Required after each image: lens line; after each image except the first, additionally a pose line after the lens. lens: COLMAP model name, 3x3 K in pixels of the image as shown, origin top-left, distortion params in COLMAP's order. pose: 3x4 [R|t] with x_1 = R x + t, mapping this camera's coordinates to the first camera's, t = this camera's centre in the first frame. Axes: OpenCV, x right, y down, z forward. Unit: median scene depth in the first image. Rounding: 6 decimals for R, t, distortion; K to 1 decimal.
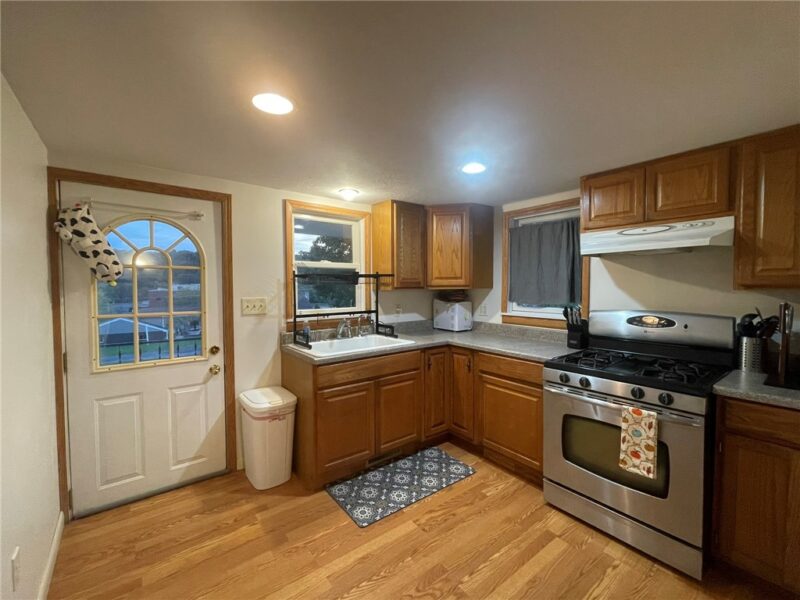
lens RADIAL K [[343.6, 0, 400.0], [0, 343.6, 300.0], [0, 0, 1]] dist [-0.001001, -0.000304]
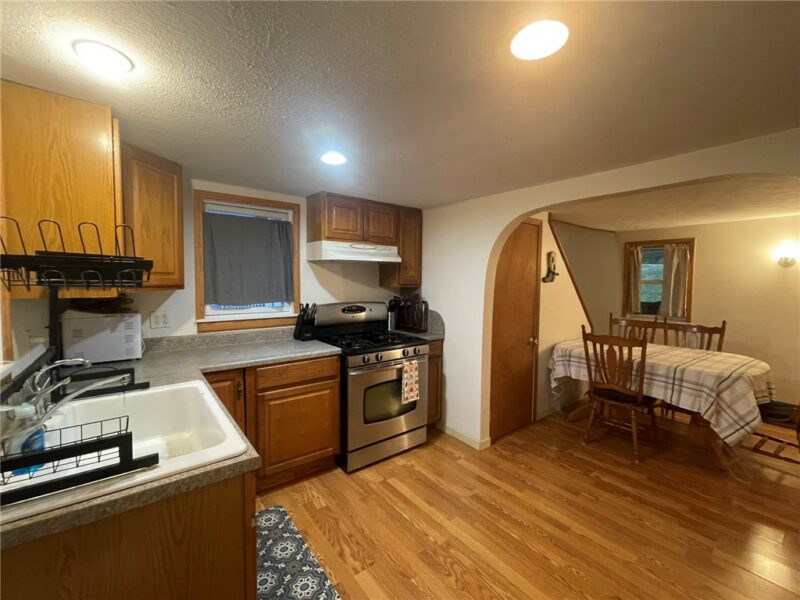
lens RADIAL K [[337.3, 0, 401.4], [0, 337.3, 296.8], [0, 0, 1]] dist [-0.000985, -0.000499]
pose [[0.001719, -0.049309, 0.998782, -0.525715], [0.035767, 0.998148, 0.049216, -0.040550], [-0.999359, 0.035639, 0.003479, 0.615918]]
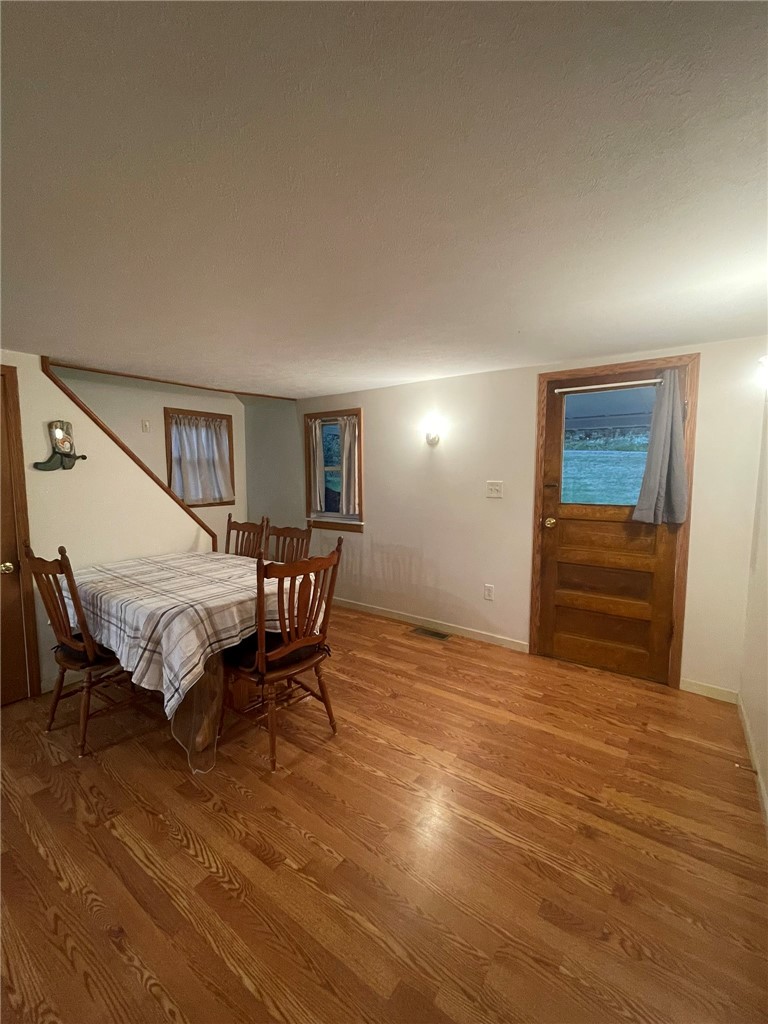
lens RADIAL K [[431.7, 0, 384.0], [0, 431.7, 512.0], [0, 0, 1]] dist [-0.000985, -0.000499]
pose [[-0.269682, -0.087909, 0.958928, -0.431536], [0.052186, 0.993027, 0.105711, 0.015612], [-0.961534, 0.078551, -0.263214, -0.374308]]
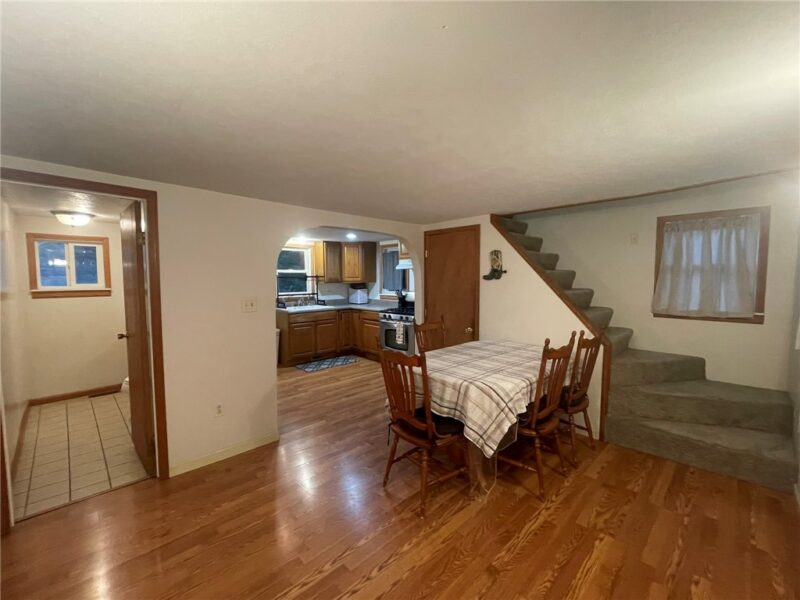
lens RADIAL K [[337.3, 0, 401.4], [0, 337.3, 296.8], [0, 0, 1]] dist [-0.000985, -0.000499]
pose [[0.992827, -0.012203, 0.118937, 0.211507], [0.010514, 0.999835, 0.014818, 0.029145], [-0.119098, -0.013461, 0.992791, -1.172199]]
